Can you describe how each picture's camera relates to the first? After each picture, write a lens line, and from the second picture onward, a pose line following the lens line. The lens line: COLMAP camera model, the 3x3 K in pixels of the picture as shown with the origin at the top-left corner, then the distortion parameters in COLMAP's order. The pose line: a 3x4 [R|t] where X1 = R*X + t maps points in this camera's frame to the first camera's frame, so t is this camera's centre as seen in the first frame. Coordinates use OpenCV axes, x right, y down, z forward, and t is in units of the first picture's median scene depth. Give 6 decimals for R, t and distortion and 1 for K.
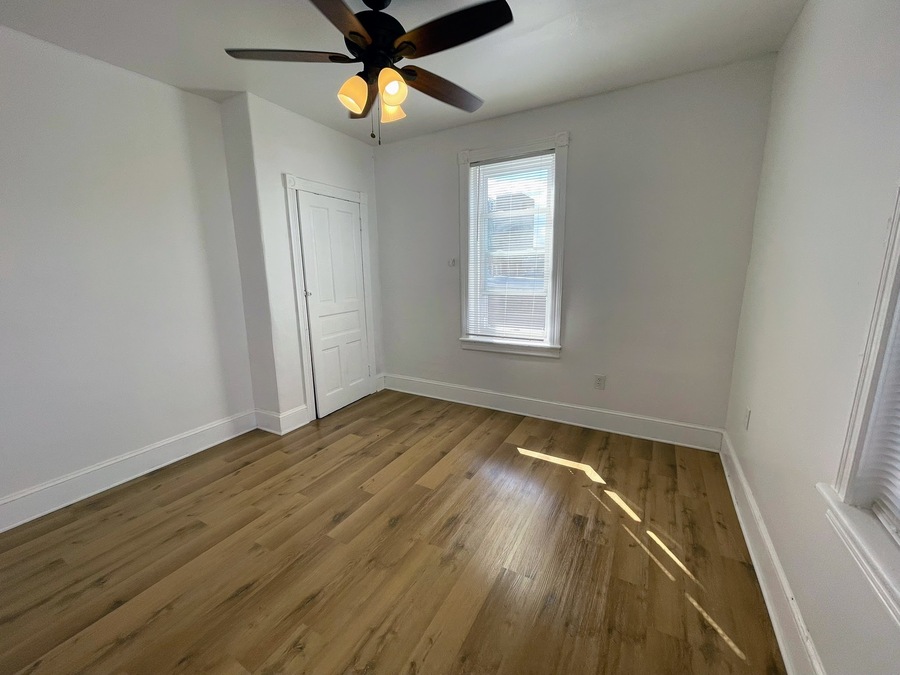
lens RADIAL K [[363.3, 0, 446.5], [0, 363.3, 339.2], [0, 0, 1]] dist [-0.005840, -0.000004]
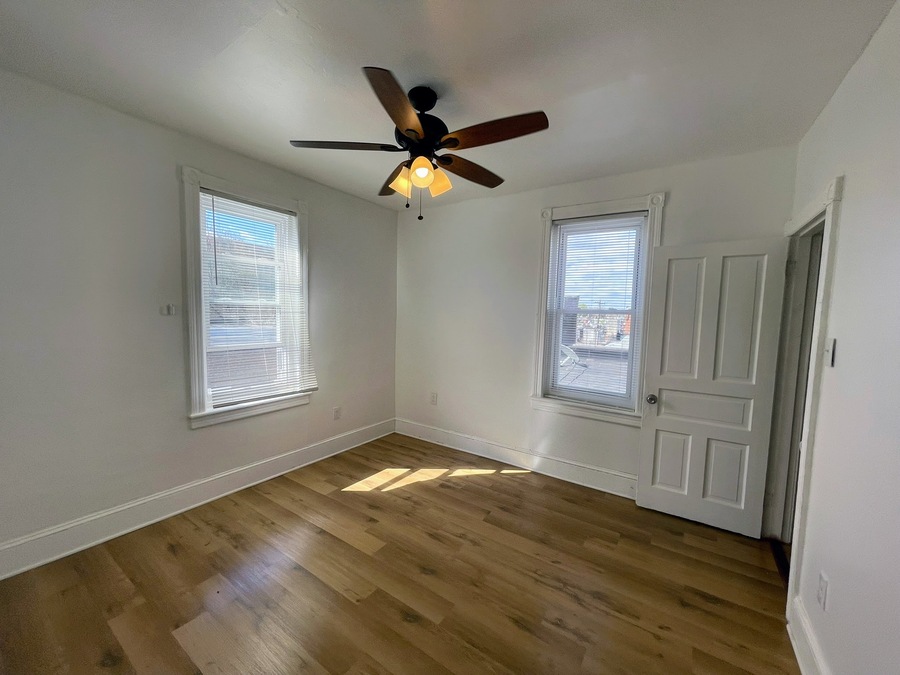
lens RADIAL K [[363.3, 0, 446.5], [0, 363.3, 339.2], [0, 0, 1]] dist [-0.005840, -0.000004]
pose [[0.071224, -0.056860, 0.995838, -1.088693], [0.163331, 0.985563, 0.044592, -0.174641], [-0.983997, 0.159475, 0.079483, 0.739371]]
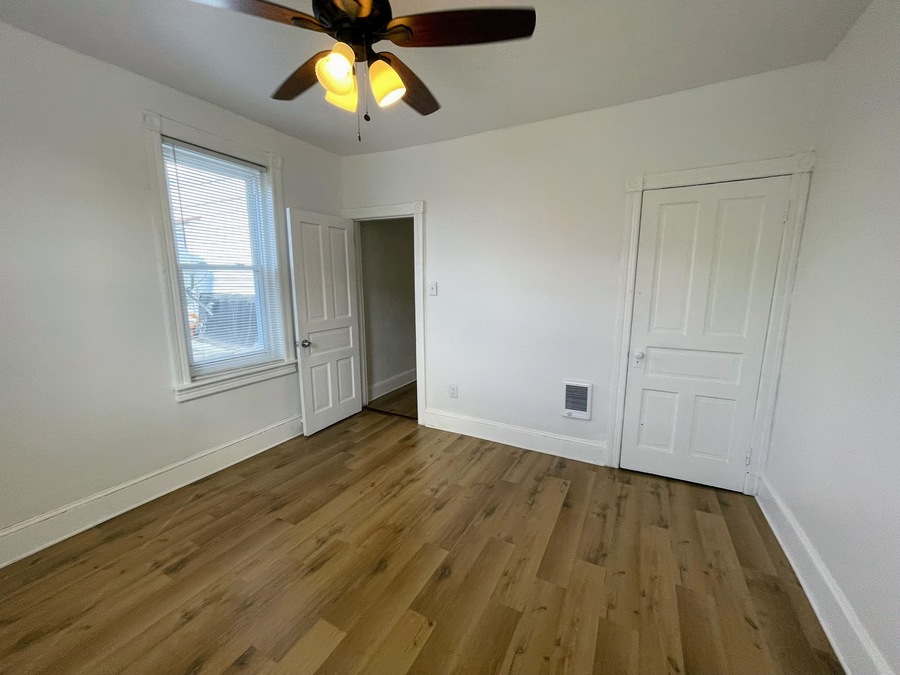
lens RADIAL K [[363.3, 0, 446.5], [0, 363.3, 339.2], [0, 0, 1]] dist [-0.005840, -0.000004]
pose [[-0.999507, 0.017311, -0.026178, -0.285085], [0.007016, 0.936254, 0.351253, -0.334196], [0.030590, 0.350896, -0.935914, 1.603456]]
